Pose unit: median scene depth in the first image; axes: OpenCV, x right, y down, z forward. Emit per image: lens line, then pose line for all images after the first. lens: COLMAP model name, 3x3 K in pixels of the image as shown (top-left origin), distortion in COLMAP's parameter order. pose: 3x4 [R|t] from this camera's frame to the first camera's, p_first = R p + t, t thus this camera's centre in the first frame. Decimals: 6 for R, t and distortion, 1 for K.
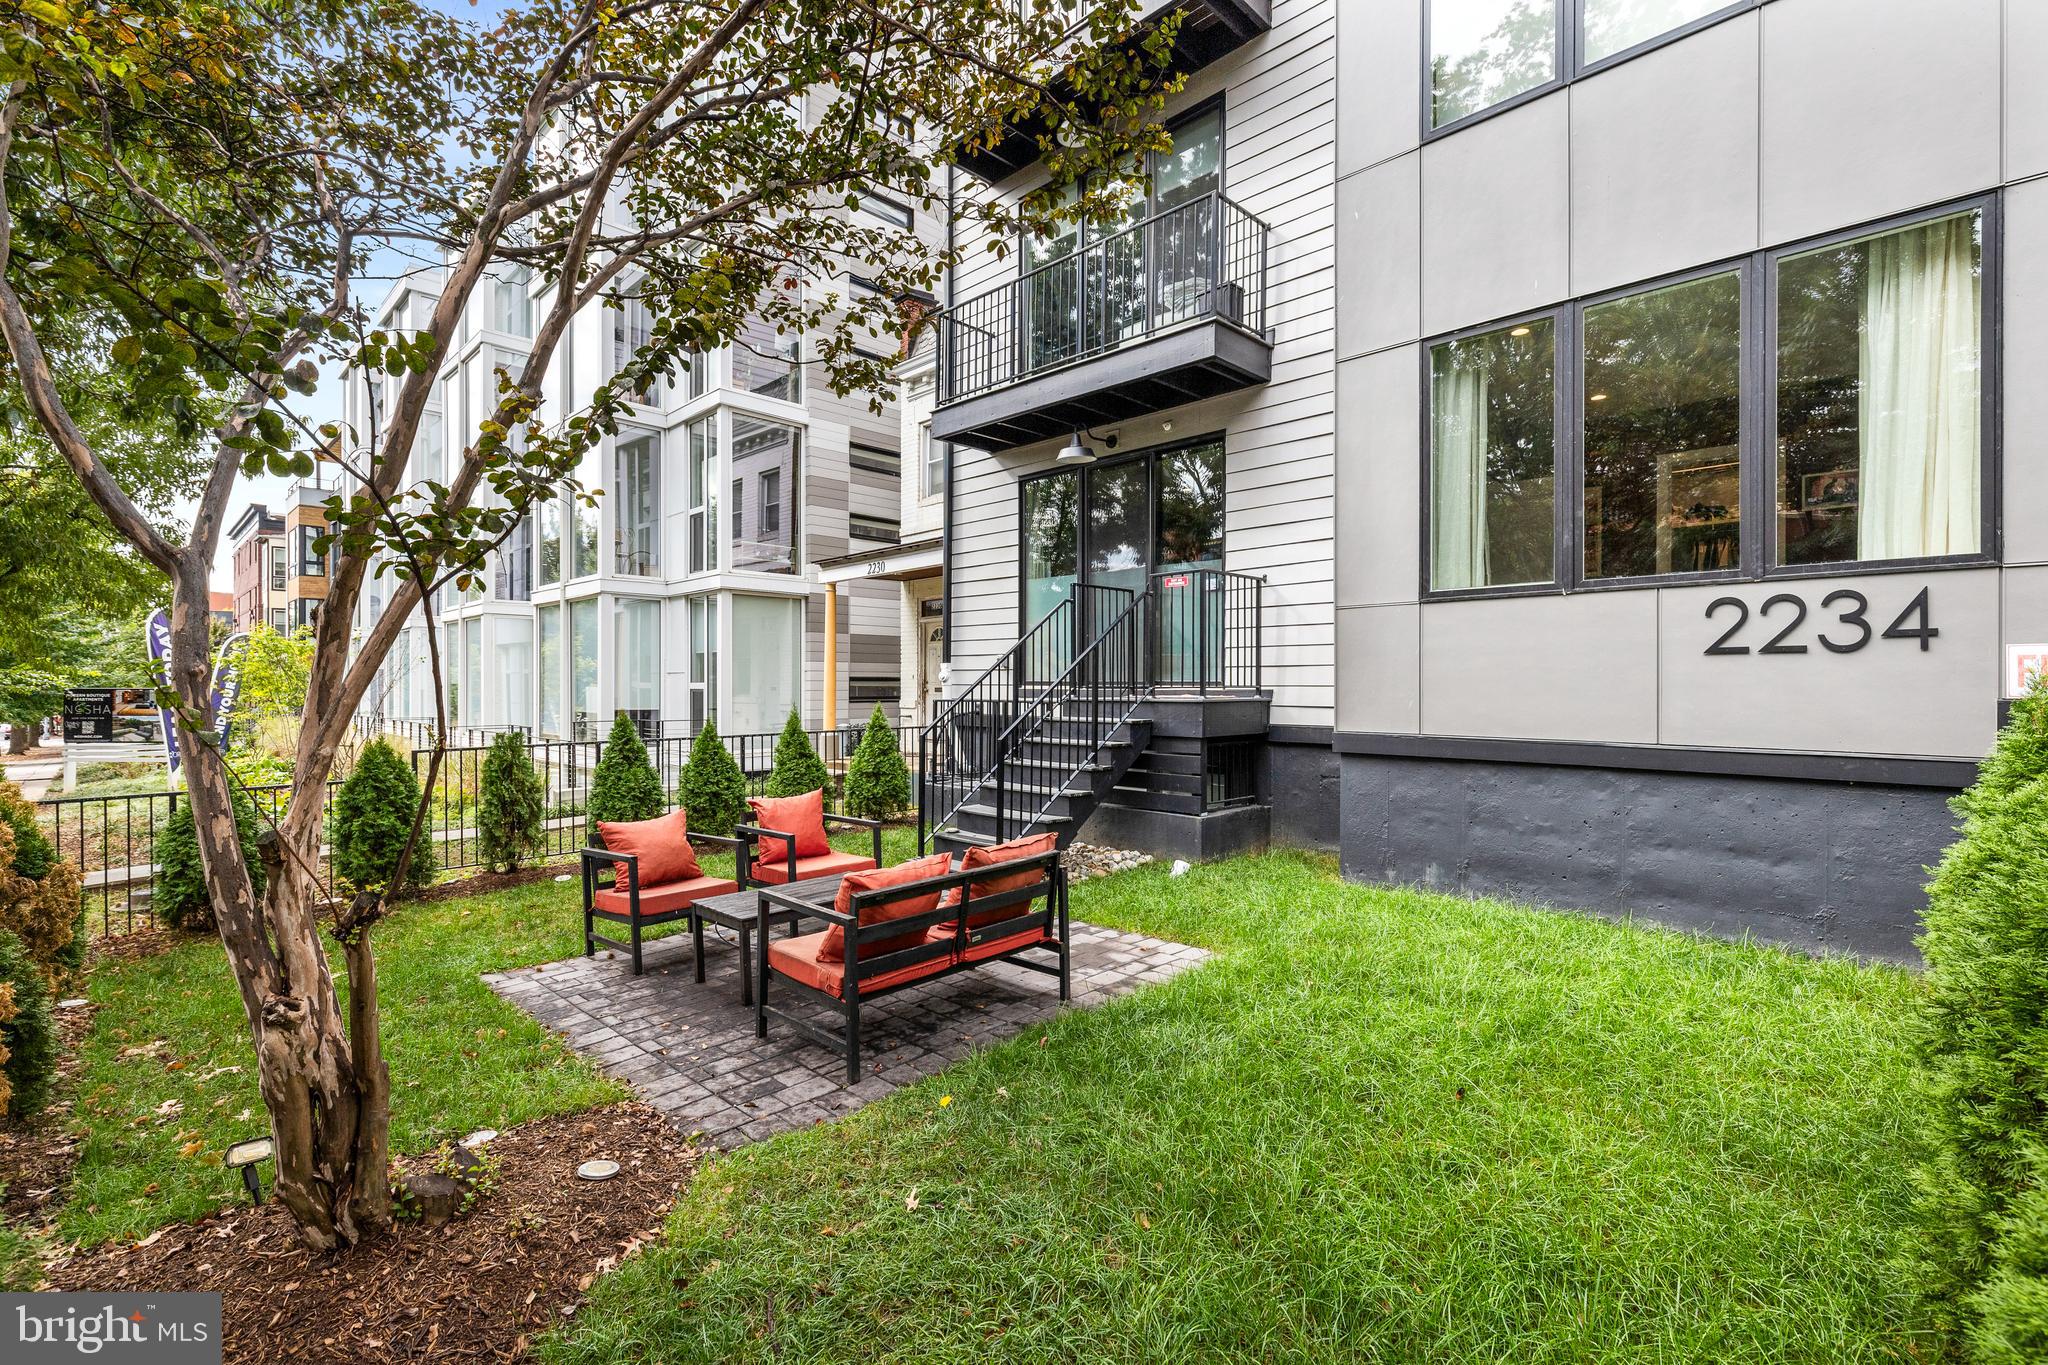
lens RADIAL K [[923.9, 0, 1040.2], [0, 923.9, 688.1], [0, 0, 1]] dist [0.005519, 0.000014]
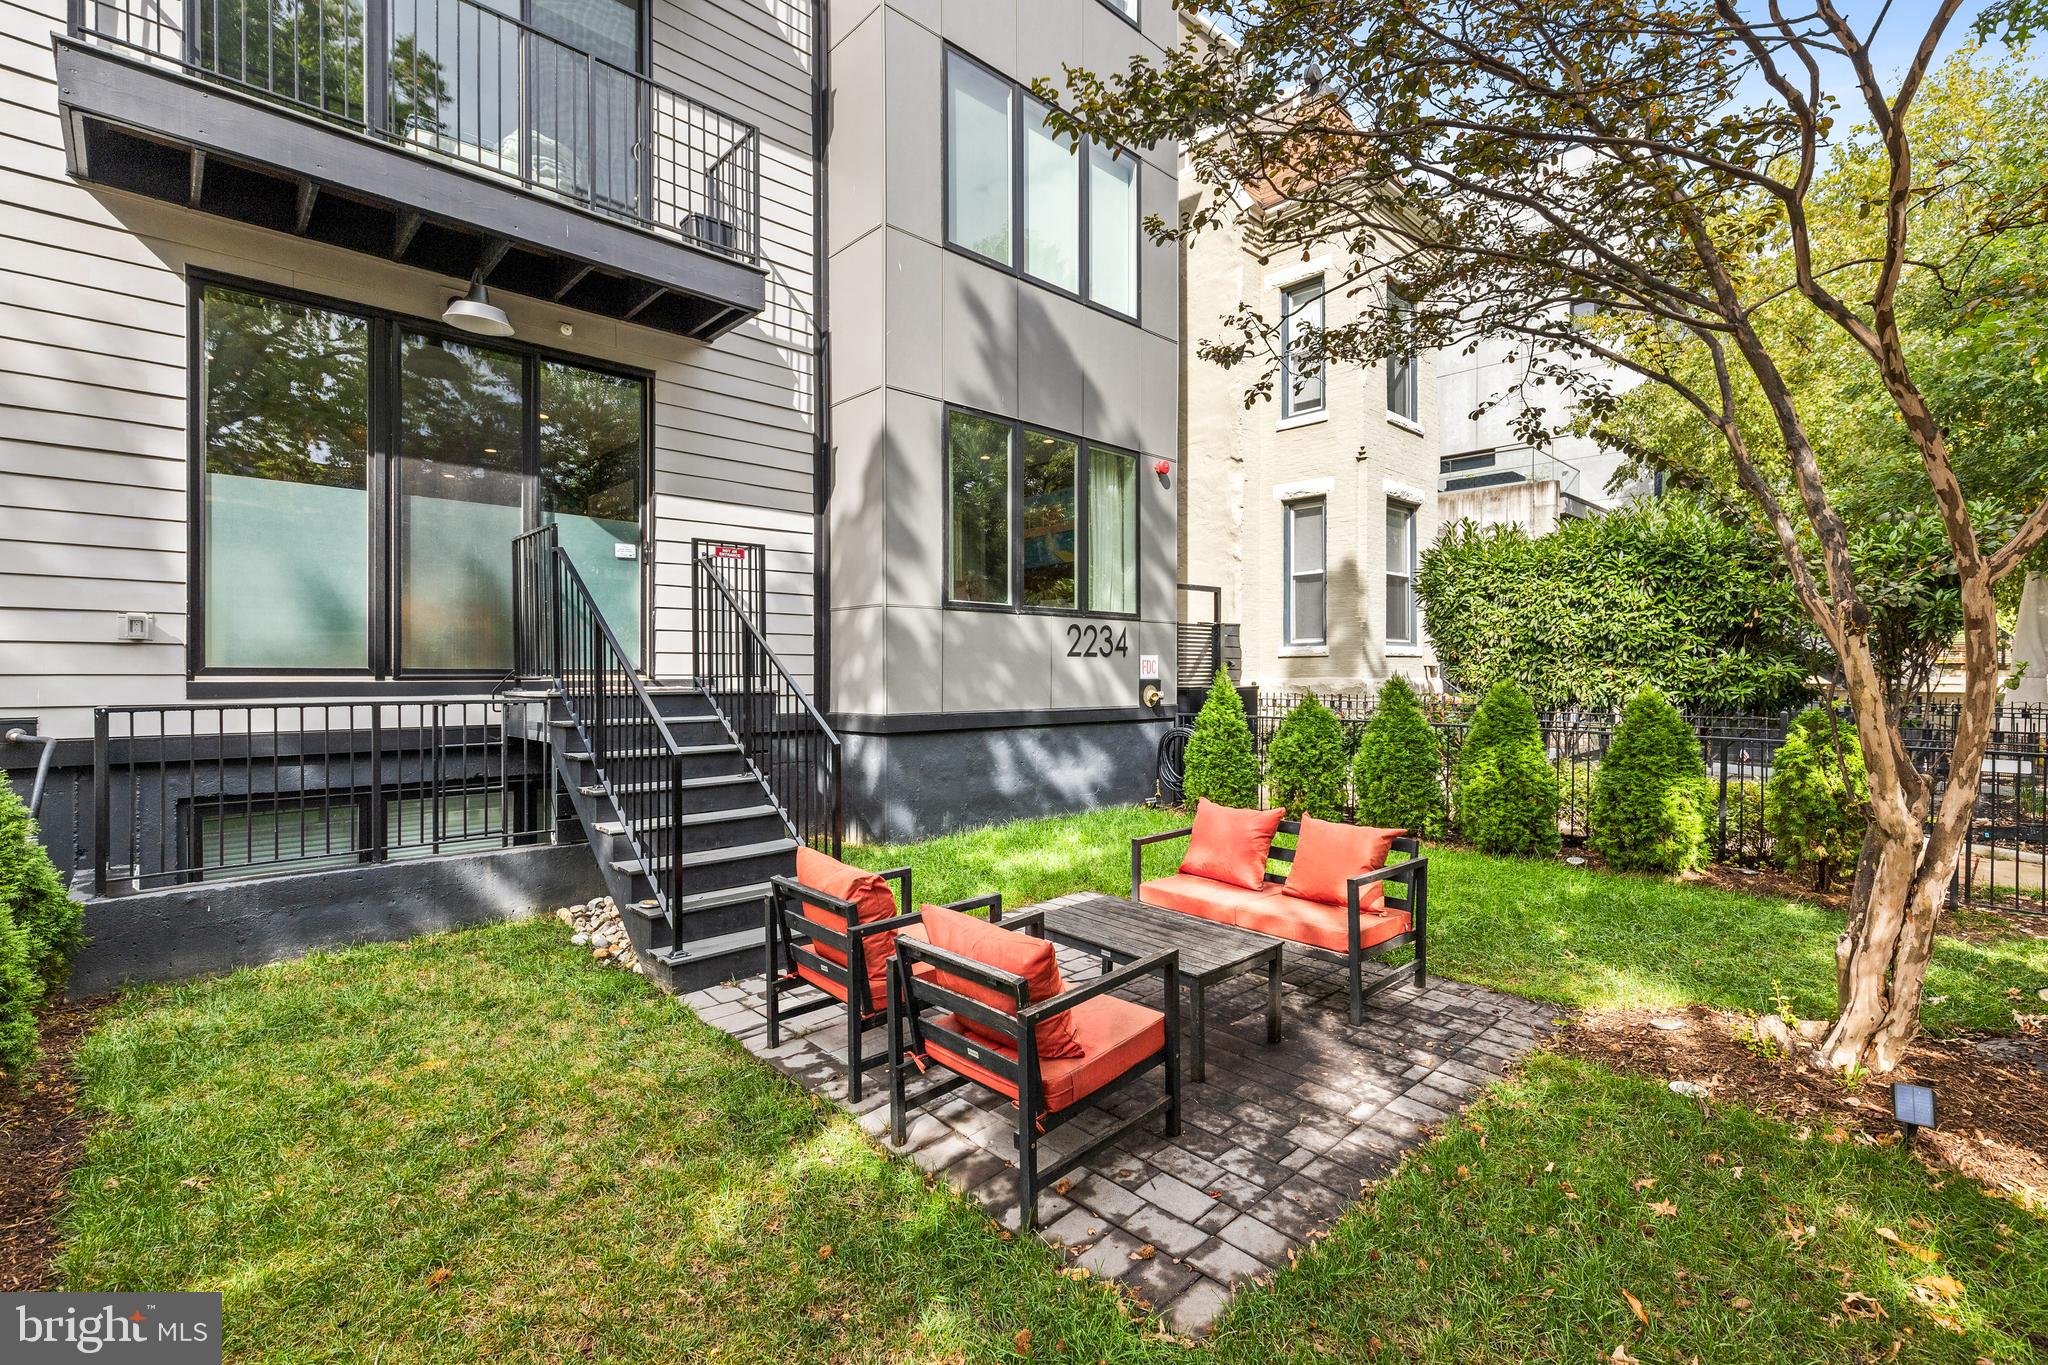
lens RADIAL K [[923.9, 0, 1009.1], [0, 923.9, 674.7], [0, 0, 1]] dist [0.005519, 0.000014]
pose [[0.035324, -0.002074, 0.999374, -1.160300], [0.004677, 0.999987, 0.001910, -0.005498], [-0.999365, 0.004606, 0.035333, 1.181725]]
